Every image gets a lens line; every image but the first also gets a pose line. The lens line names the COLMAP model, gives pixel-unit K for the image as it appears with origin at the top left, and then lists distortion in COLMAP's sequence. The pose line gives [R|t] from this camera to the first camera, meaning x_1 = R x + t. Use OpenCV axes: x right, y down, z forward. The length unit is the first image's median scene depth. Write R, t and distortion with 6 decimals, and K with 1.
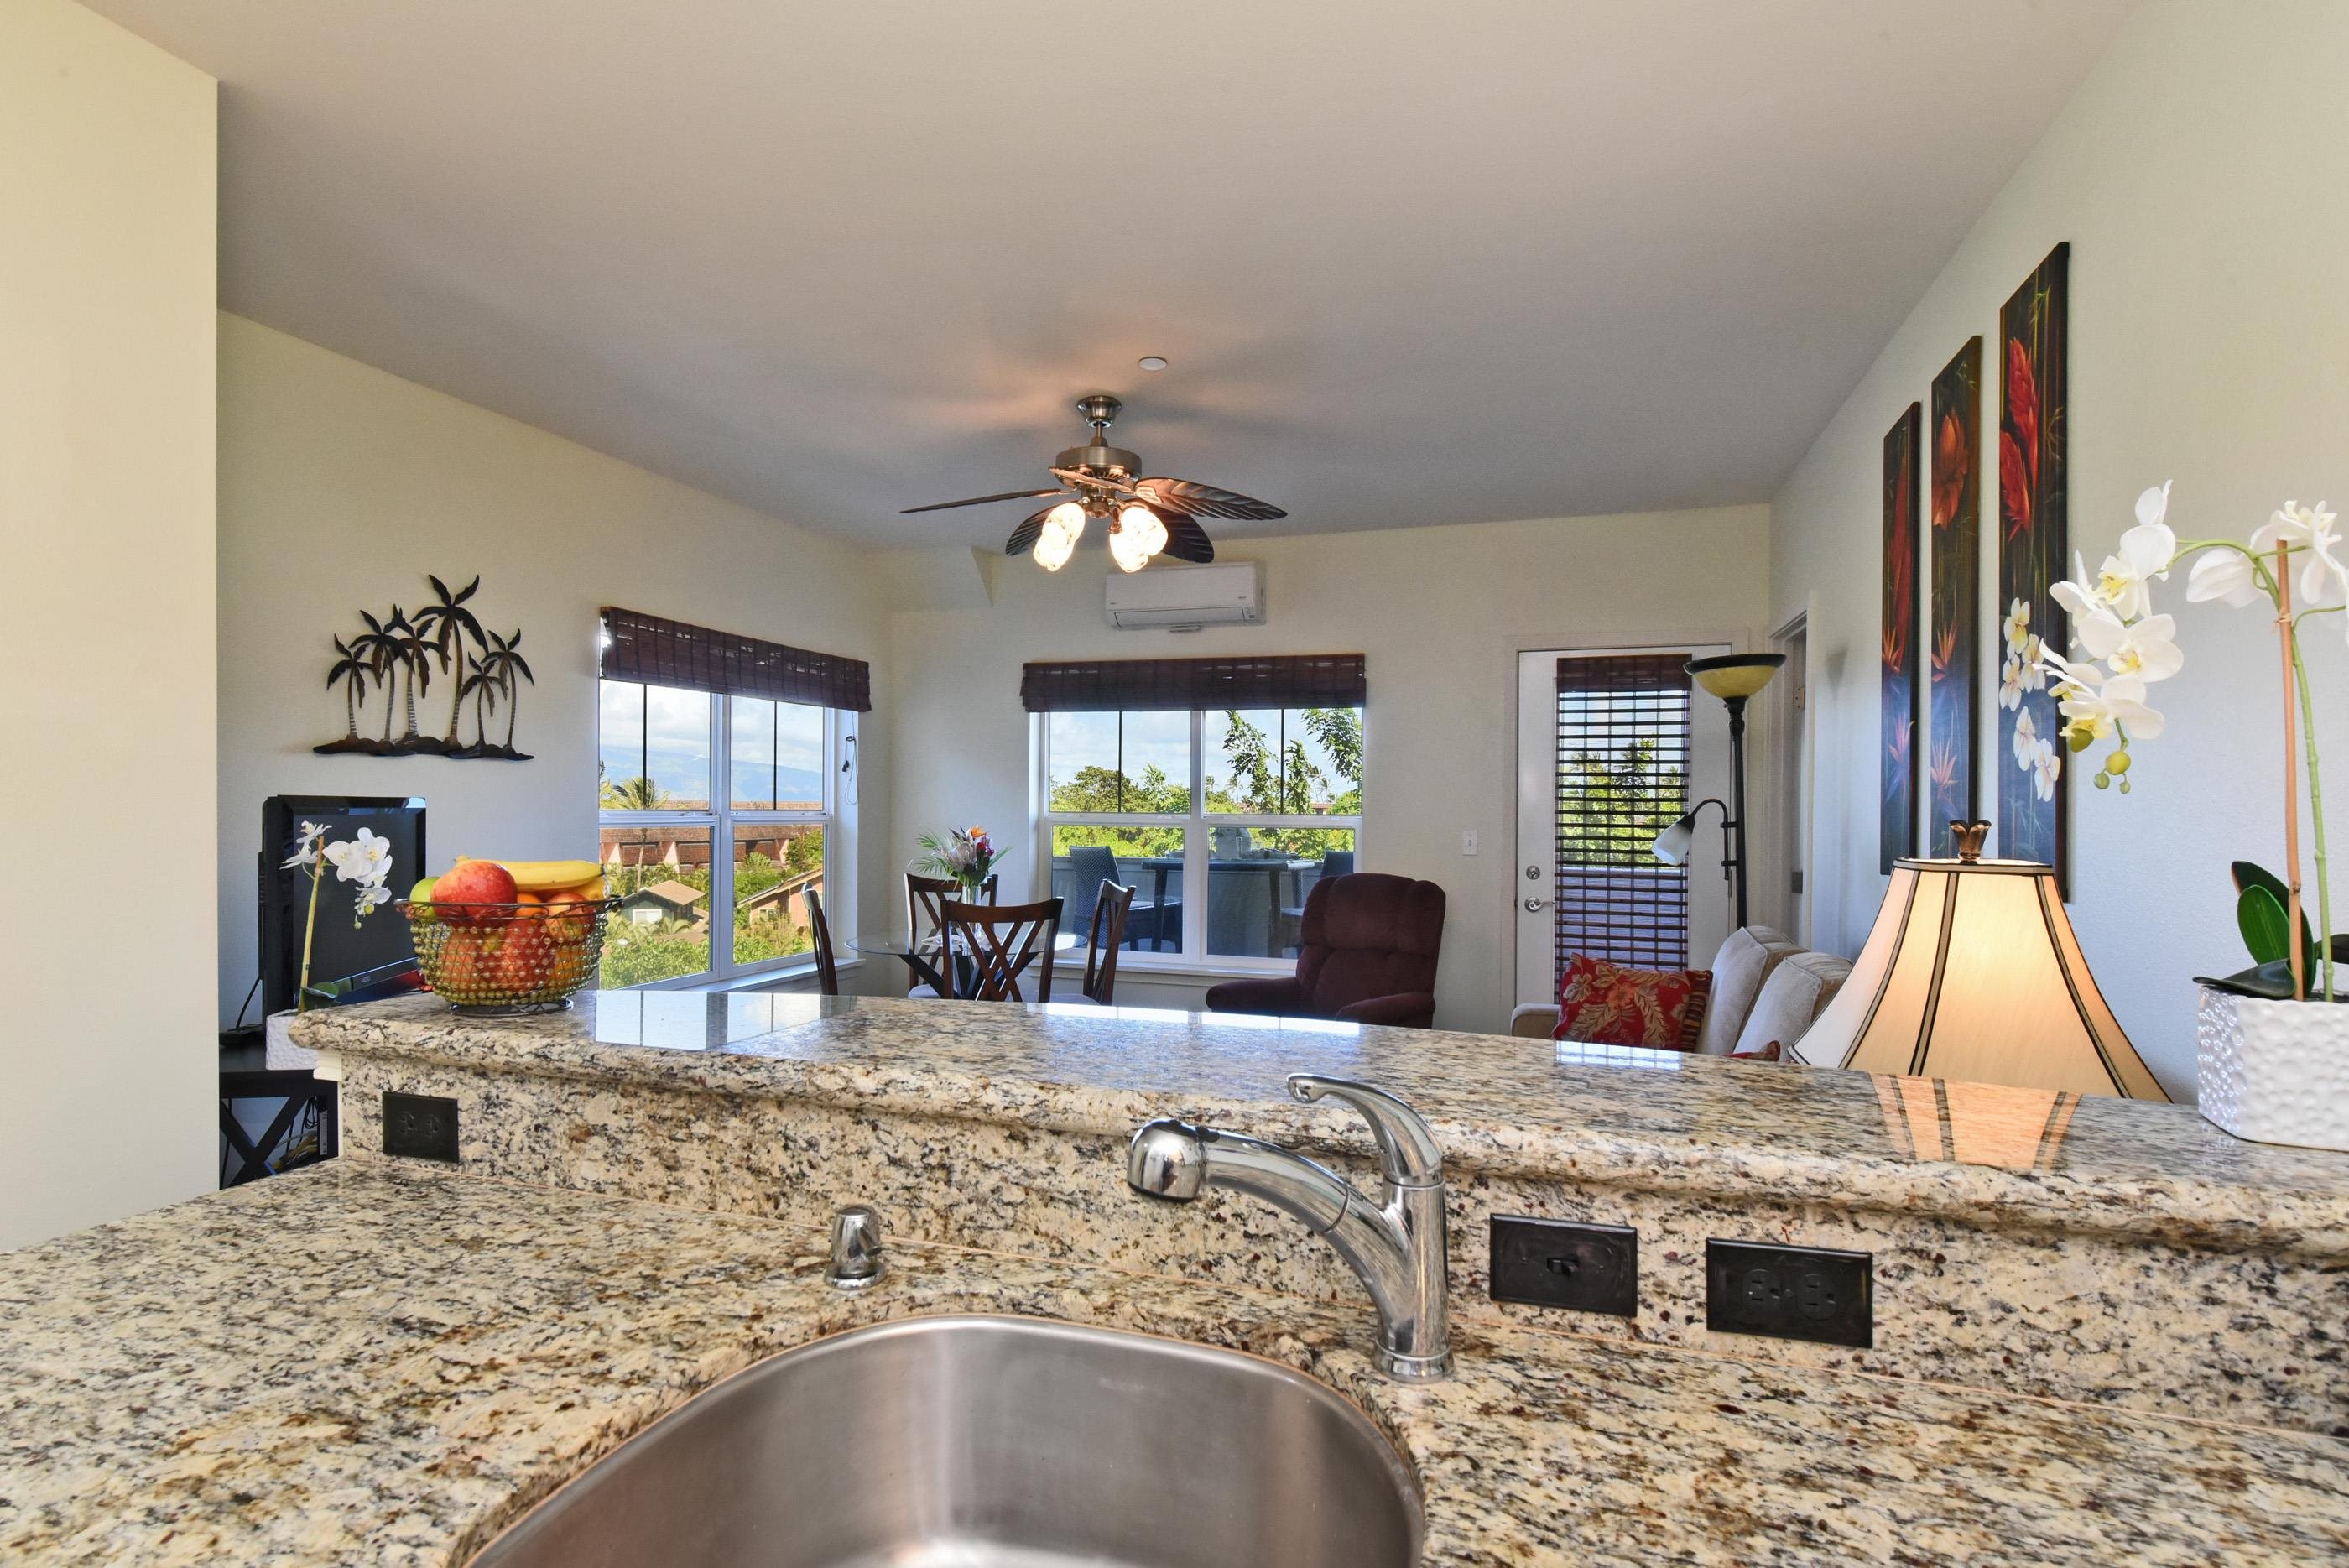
lens RADIAL K [[1223.9, 0, 1183.5], [0, 1223.9, 844.1], [0, 0, 1]] dist [-0.001717, 0.000015]
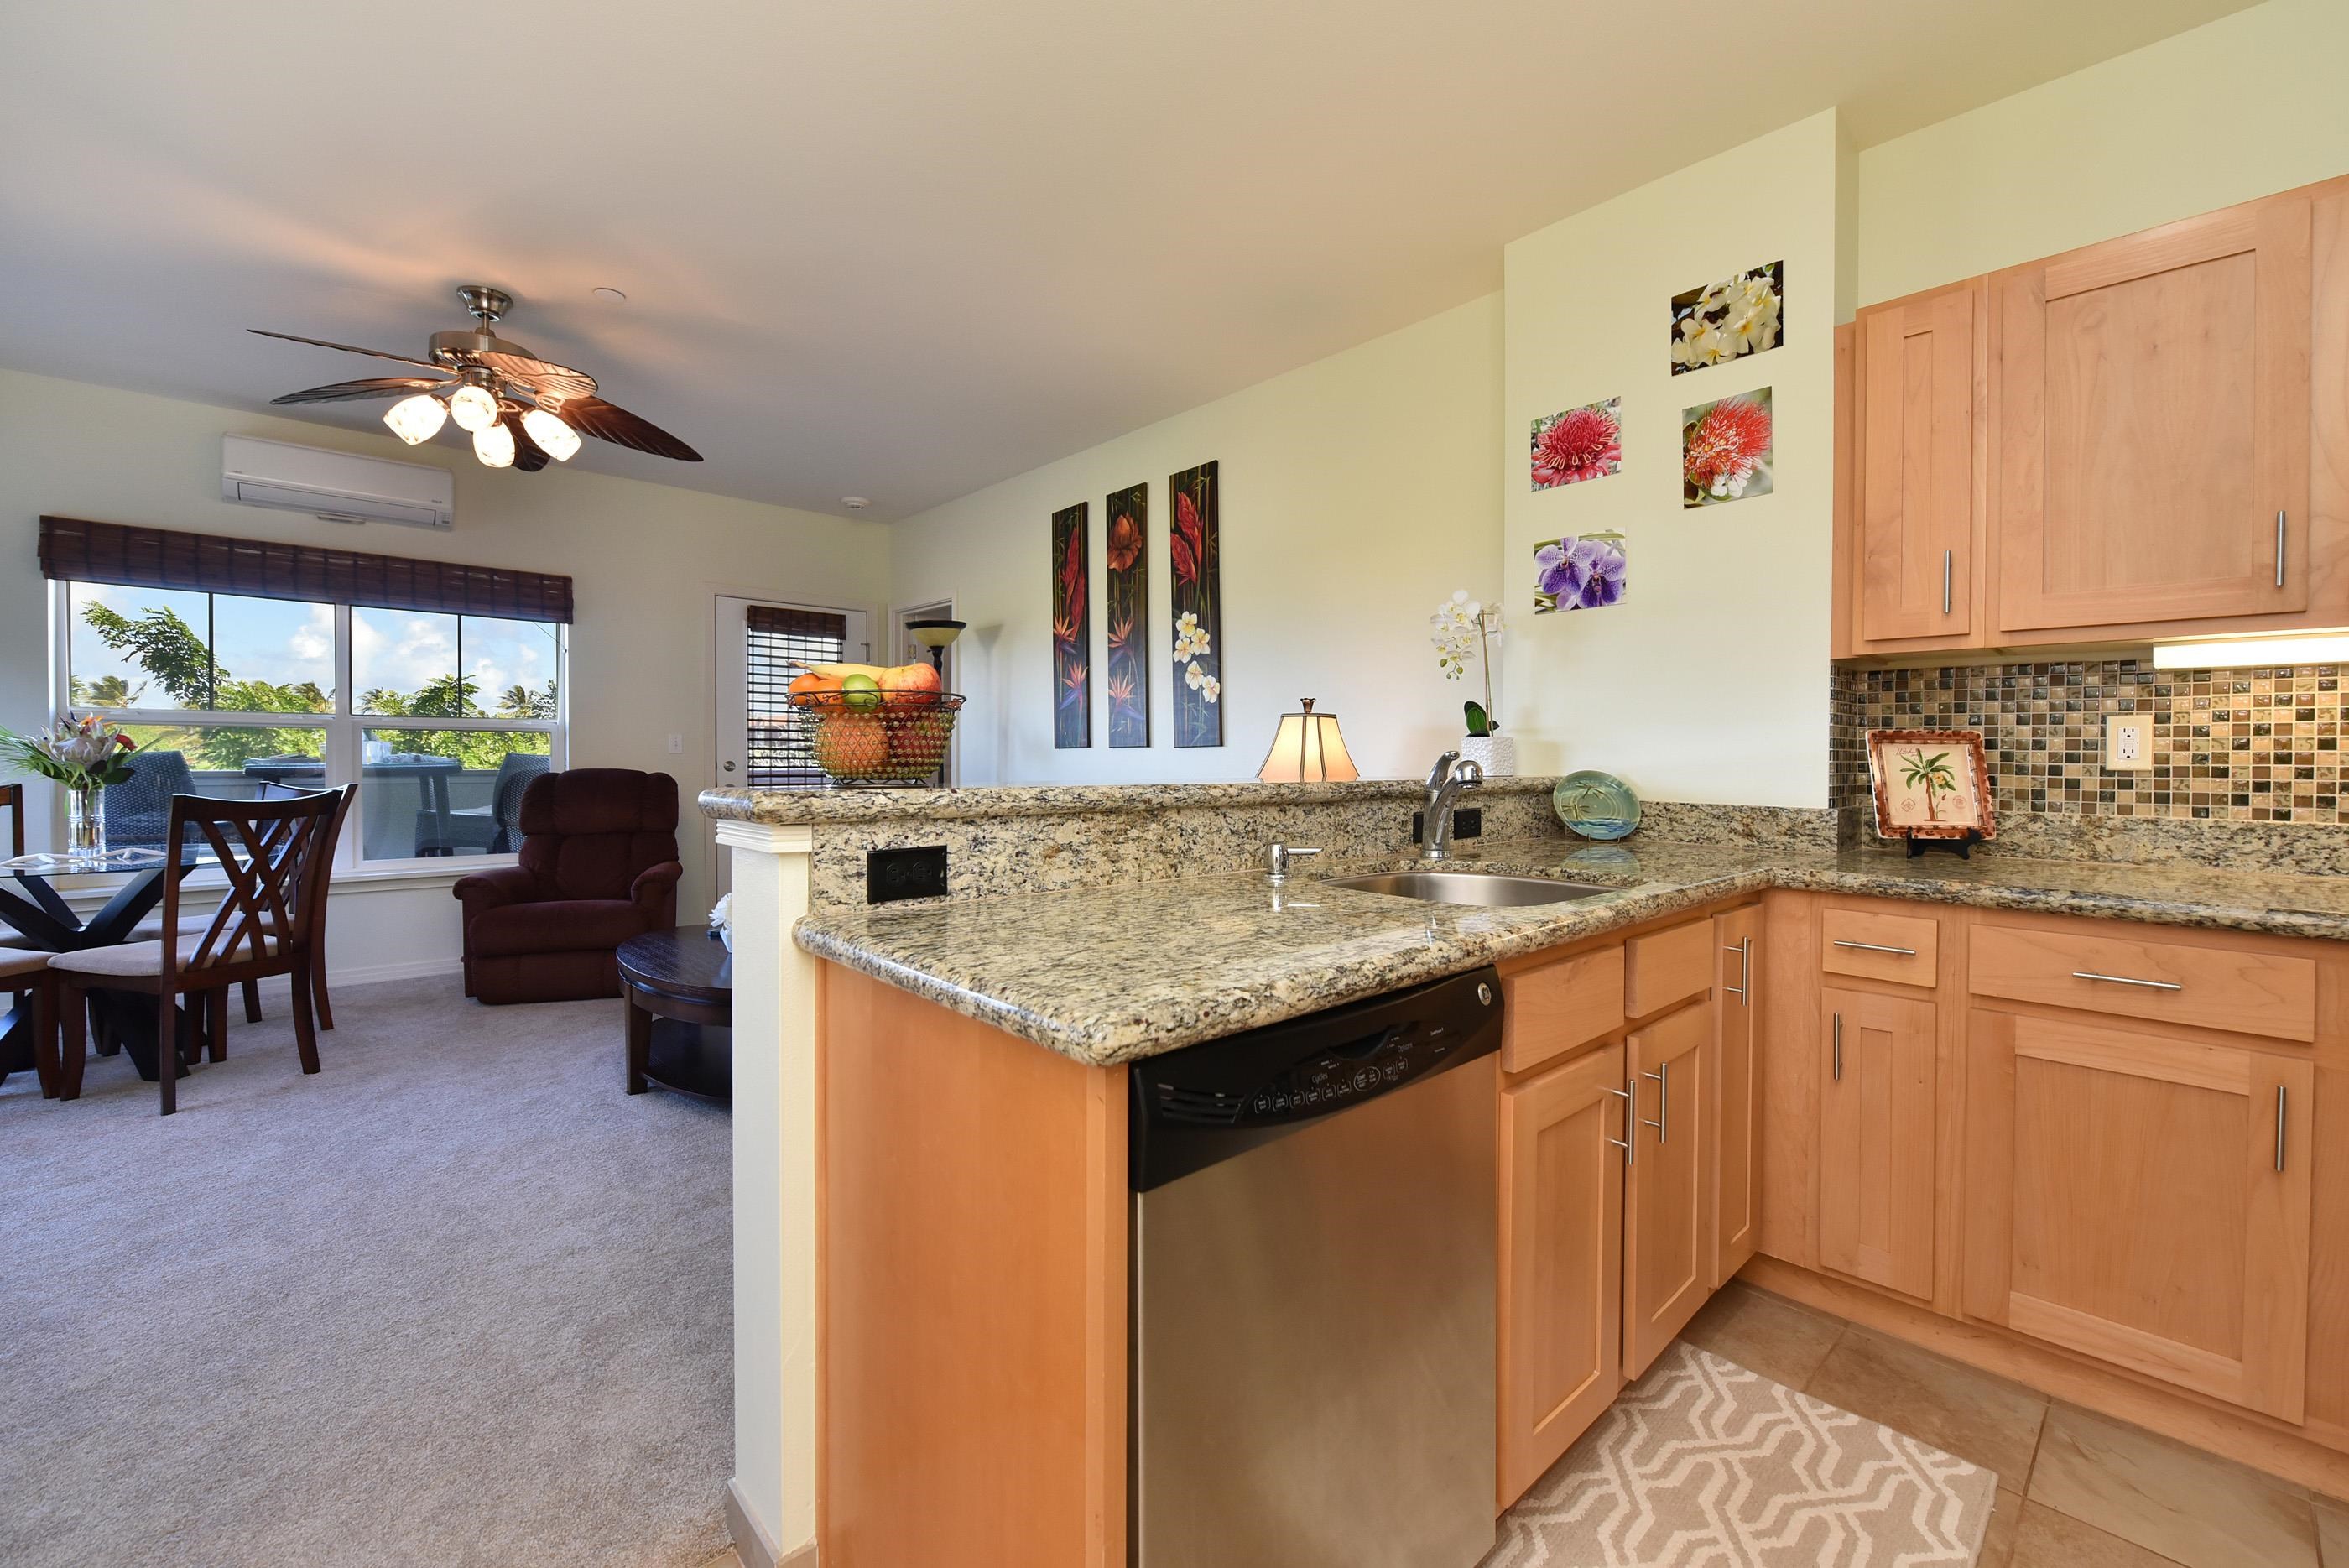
lens RADIAL K [[988.6, 0, 1217.9], [0, 988.6, 744.8], [0, 0, 1]] dist [-0.003757, -0.000732]
pose [[0.462187, 0.006628, 0.886758, -1.398201], [0.026842, 0.999409, -0.021460, 0.131767], [-0.886376, 0.033721, 0.461736, 0.251223]]
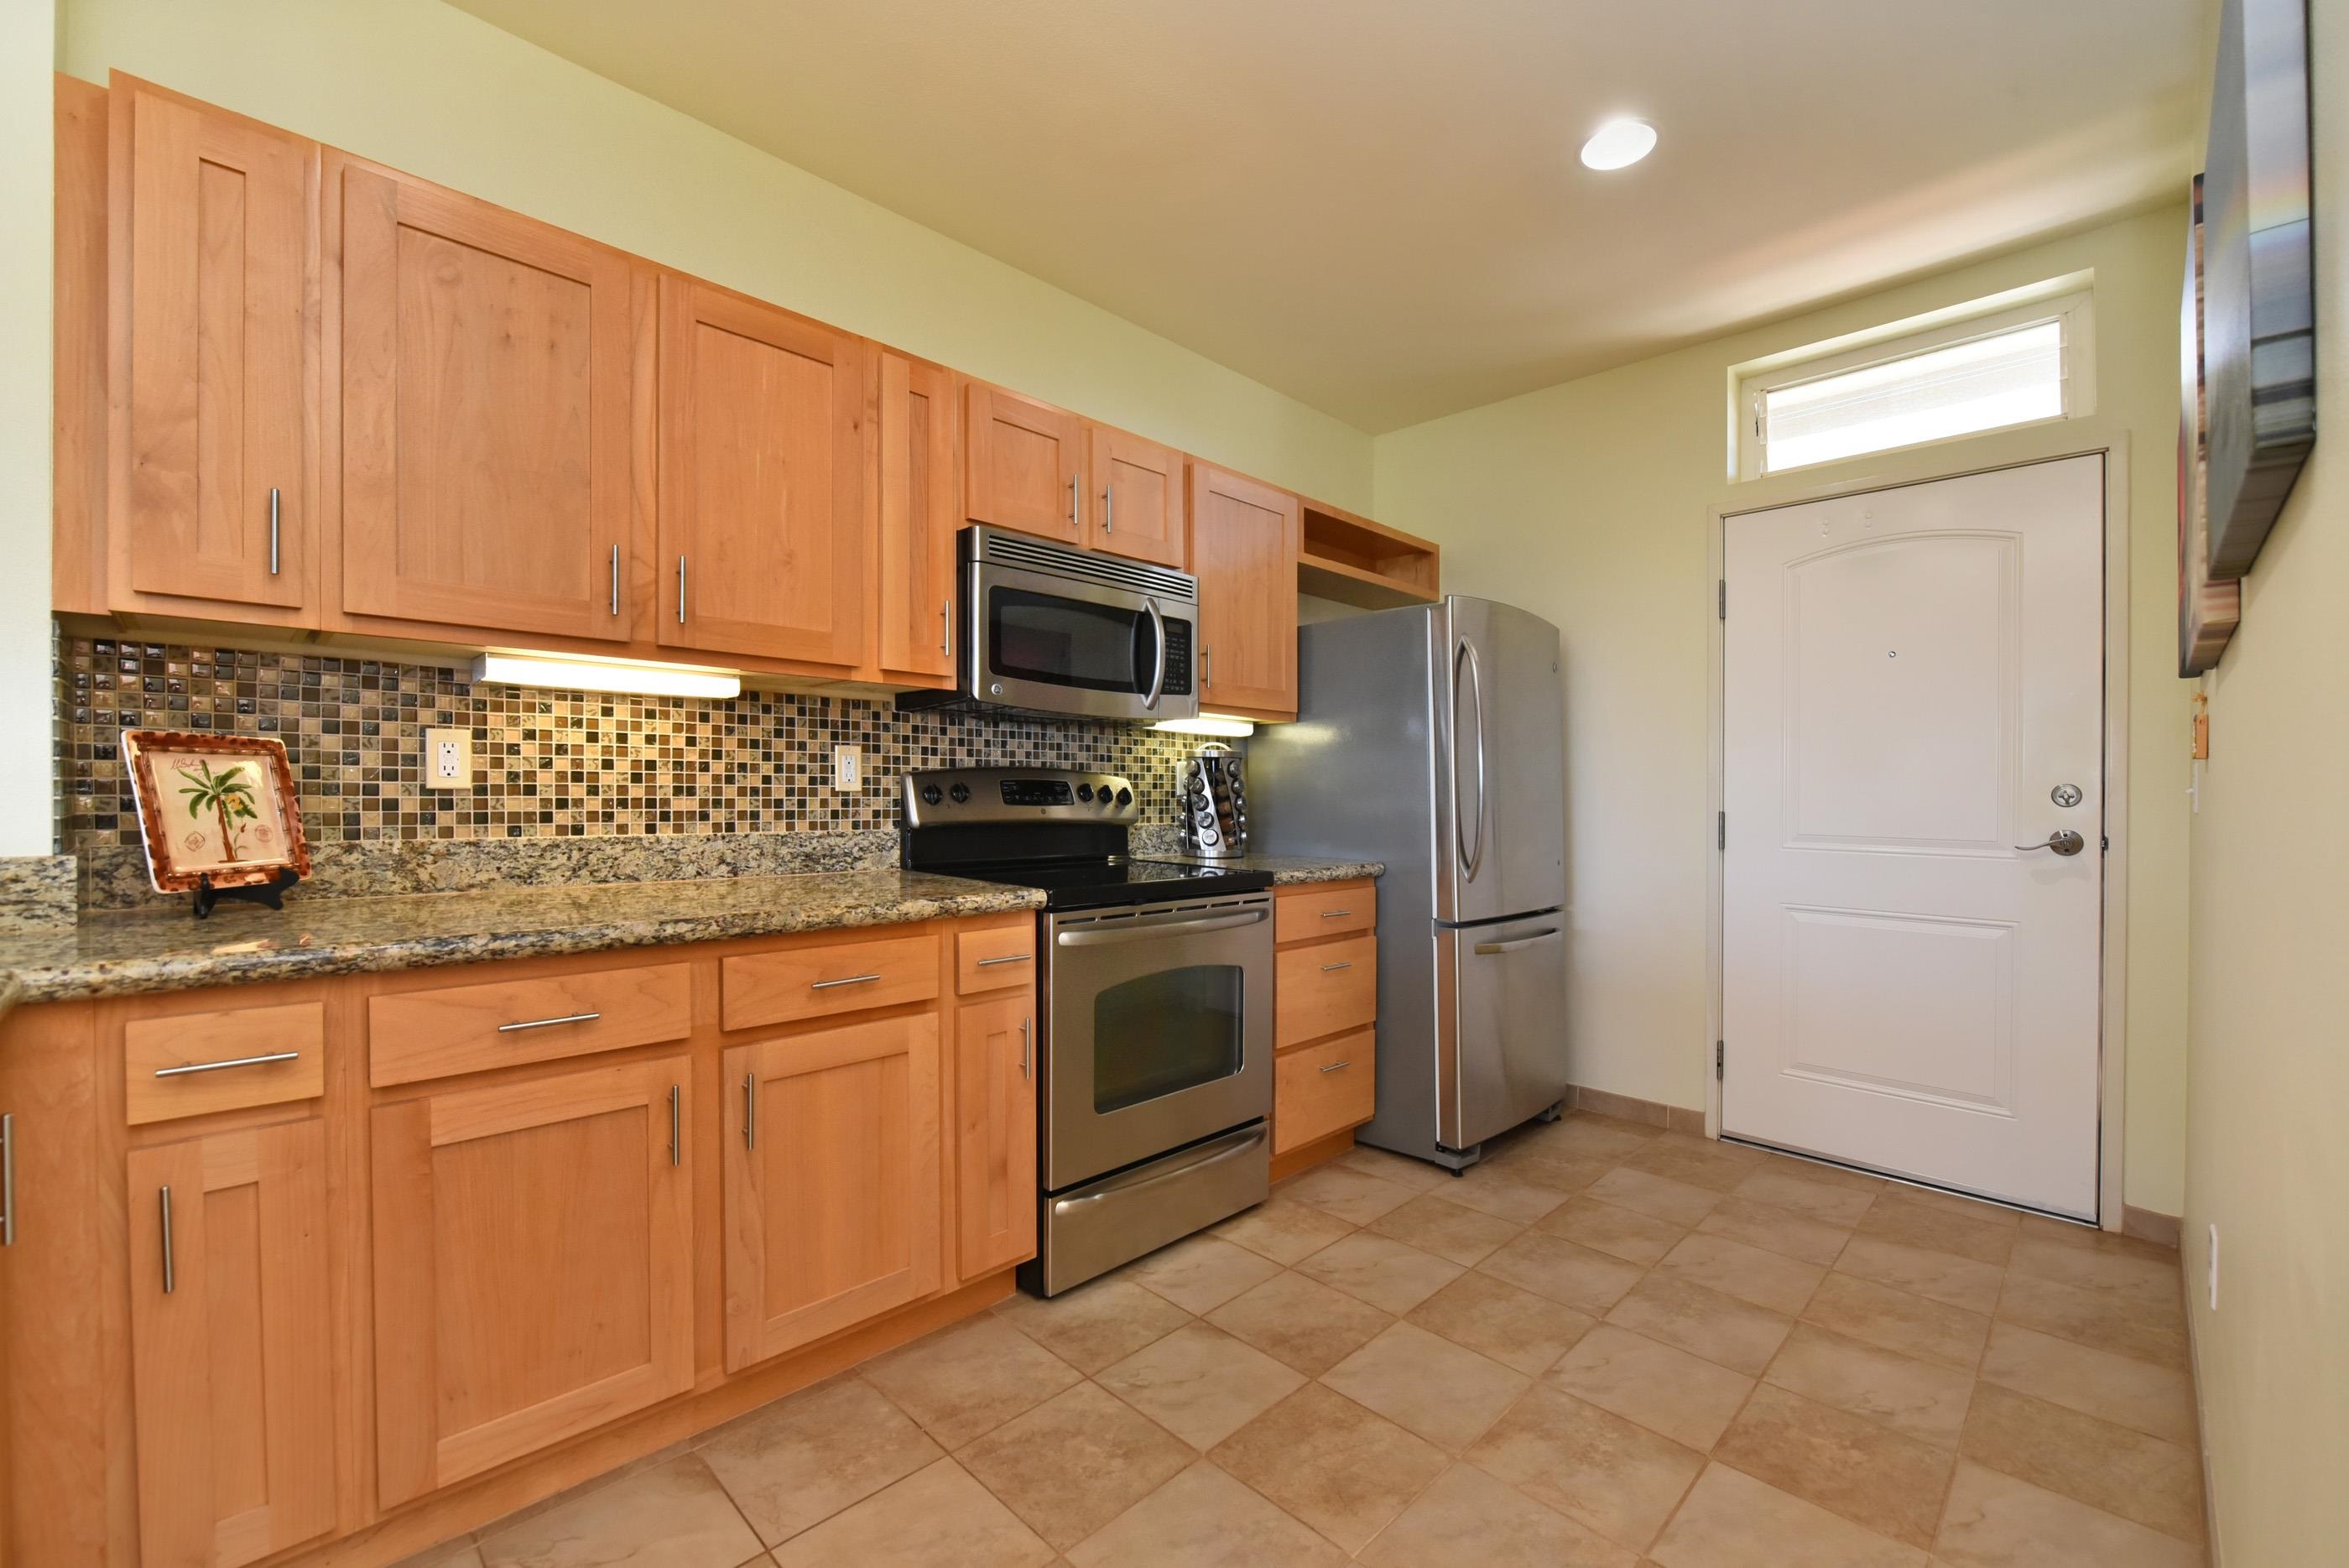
lens RADIAL K [[983.4, 0, 1148.7], [0, 983.4, 788.7], [0, 0, 1]] dist [-0.002806, -0.000238]
pose [[-0.883661, -0.015794, 0.467862, -0.912552], [0.000196, 0.999418, 0.034107, 0.128841], [-0.468128, 0.030231, -0.883143, 0.469777]]
